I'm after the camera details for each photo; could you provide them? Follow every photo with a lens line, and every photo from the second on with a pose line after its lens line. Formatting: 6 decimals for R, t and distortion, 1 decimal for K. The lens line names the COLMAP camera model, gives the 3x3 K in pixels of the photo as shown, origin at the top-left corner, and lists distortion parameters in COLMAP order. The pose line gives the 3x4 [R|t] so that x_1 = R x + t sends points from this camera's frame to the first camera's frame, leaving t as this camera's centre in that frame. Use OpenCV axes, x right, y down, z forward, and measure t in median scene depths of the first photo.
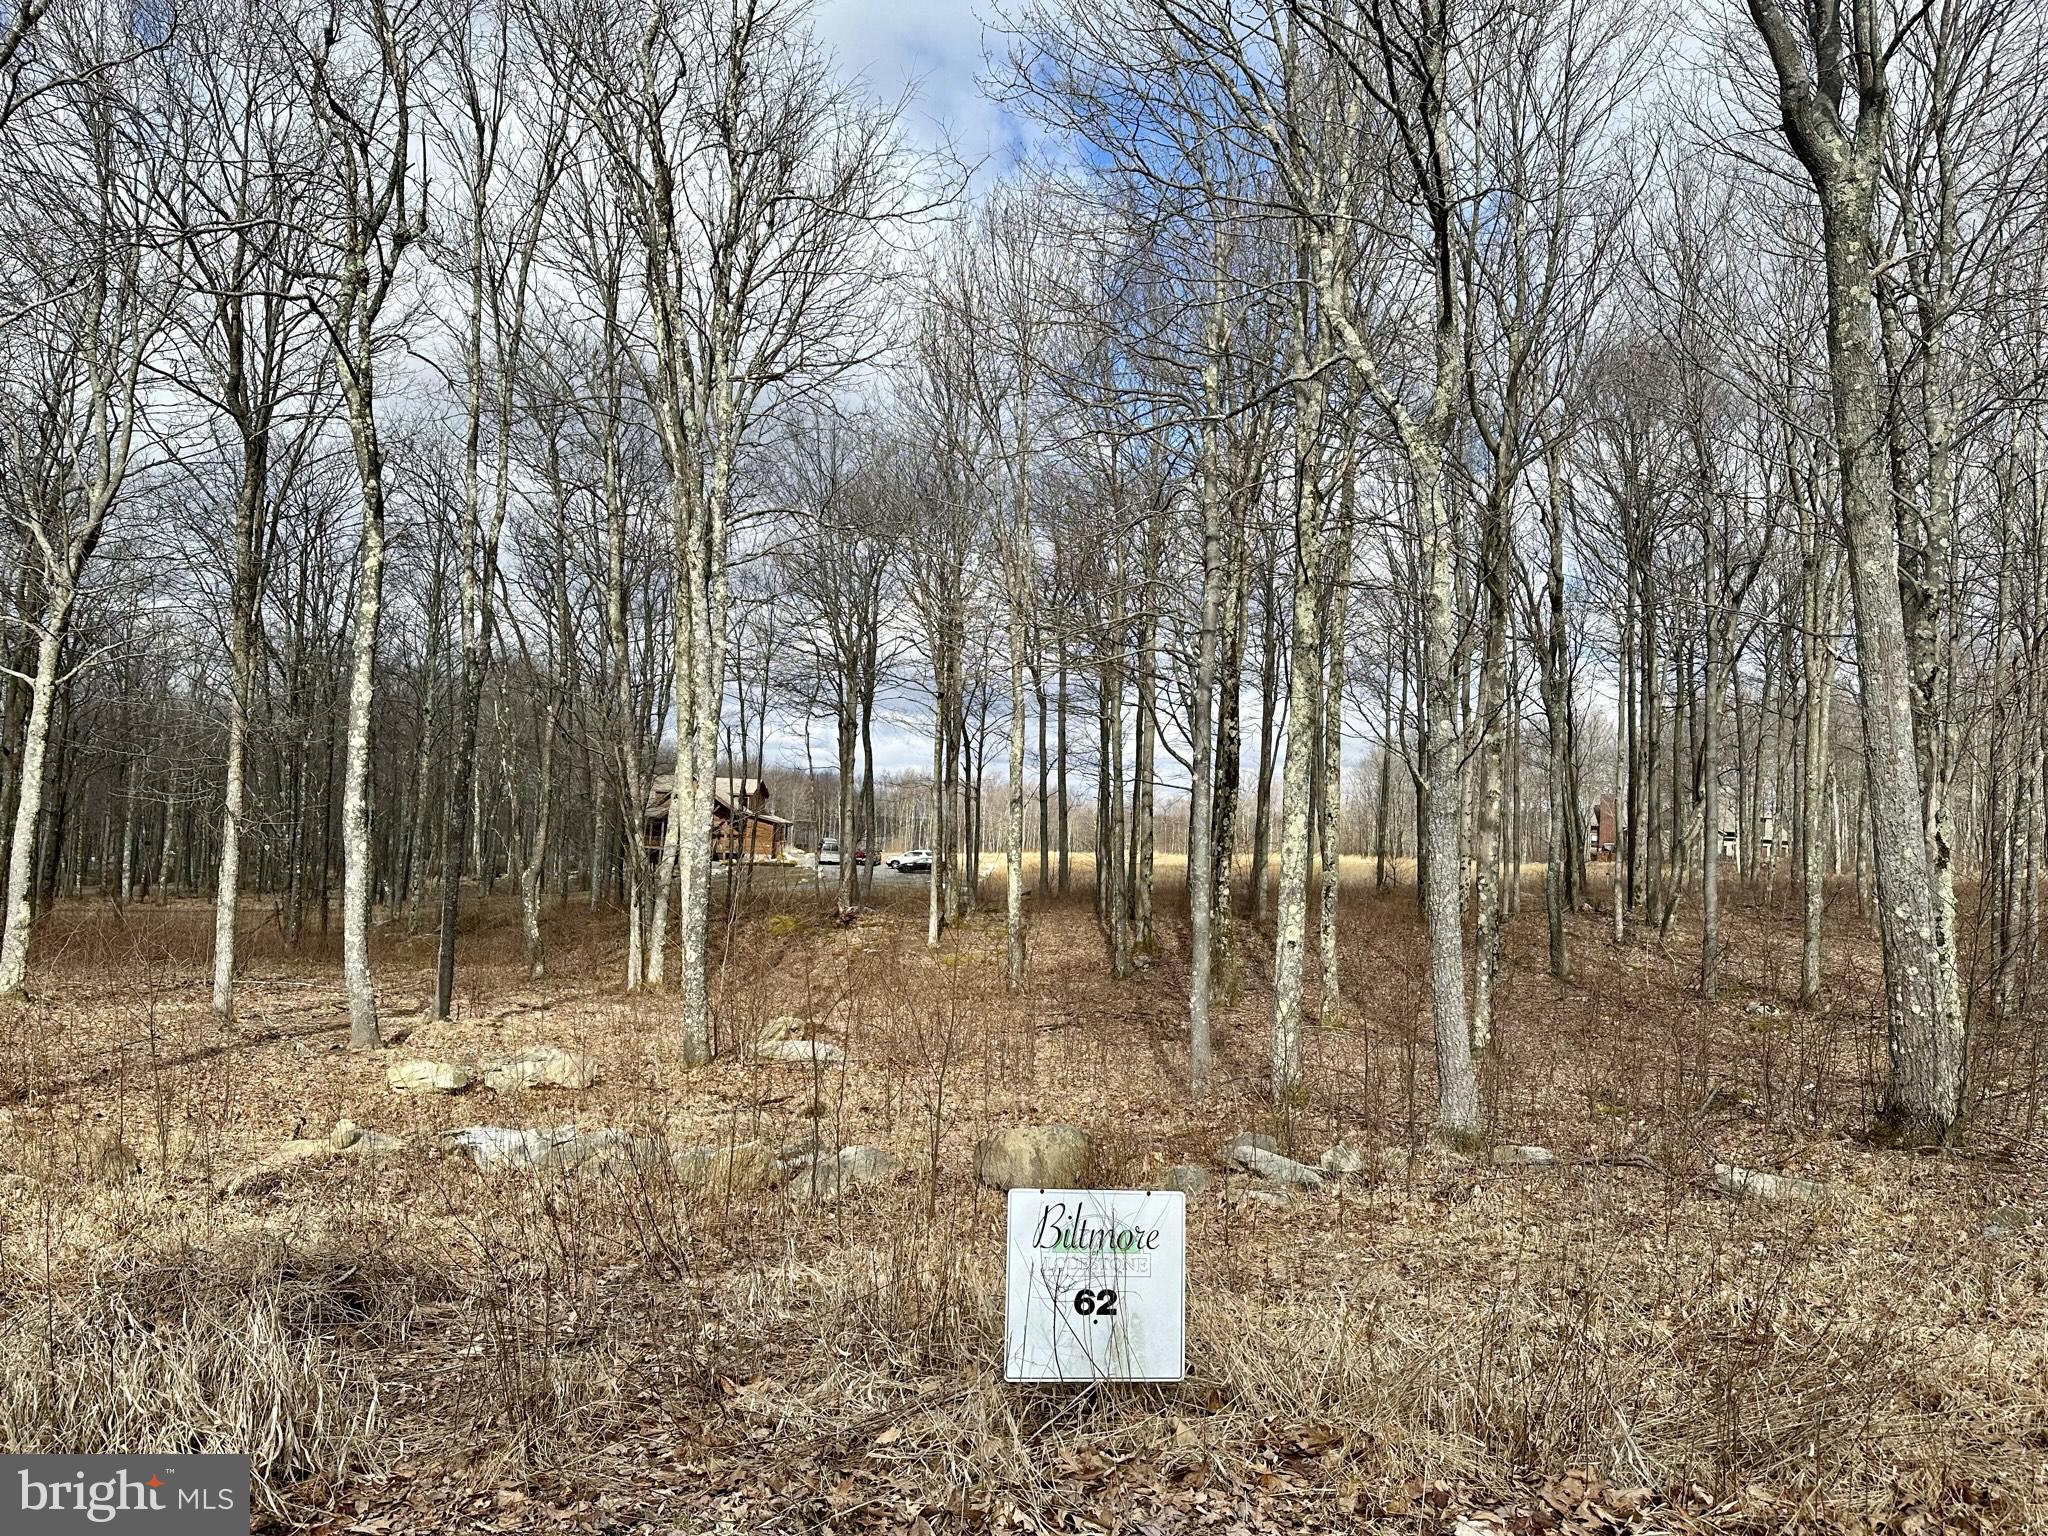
lens RADIAL K [[1420.5, 0, 1020.6], [0, 1420.5, 772.7], [0, 0, 1]] dist [0.063297, -0.067281]
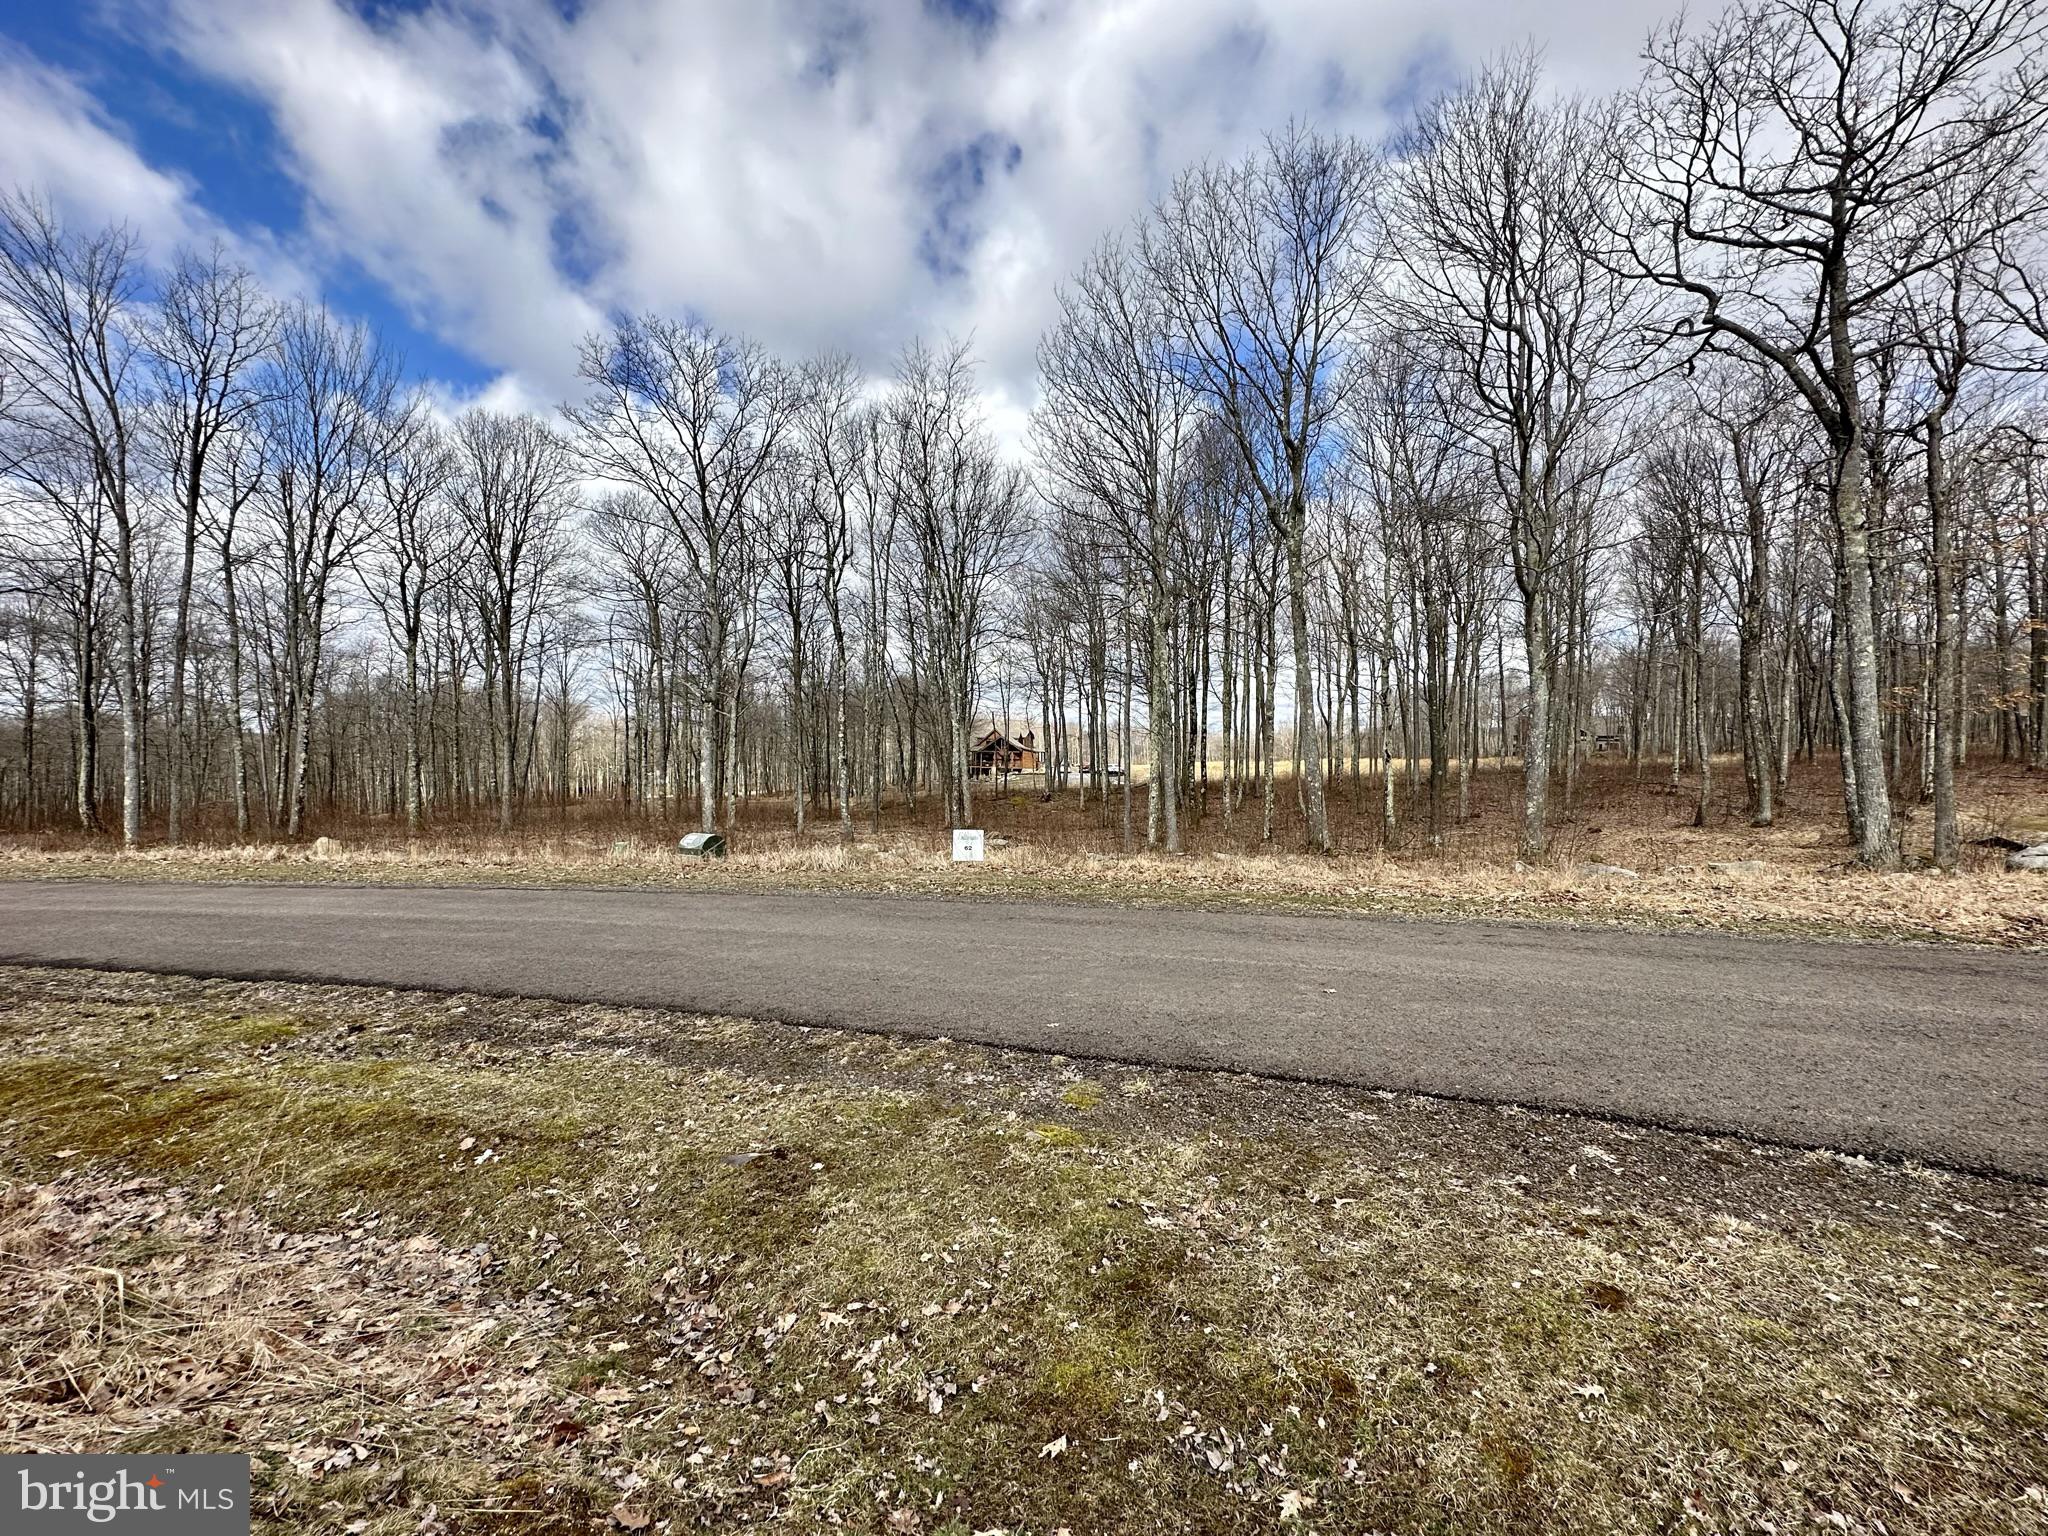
lens RADIAL K [[809.9, 0, 1026.5], [0, 809.9, 773.6], [0, 0, 1]] dist [0.001847, -0.001122]
pose [[0.978738, -0.030839, -0.202783, 0.269655], [0.044251, 0.997098, 0.061939, -0.035067], [0.200284, -0.069596, 0.977263, -0.604239]]
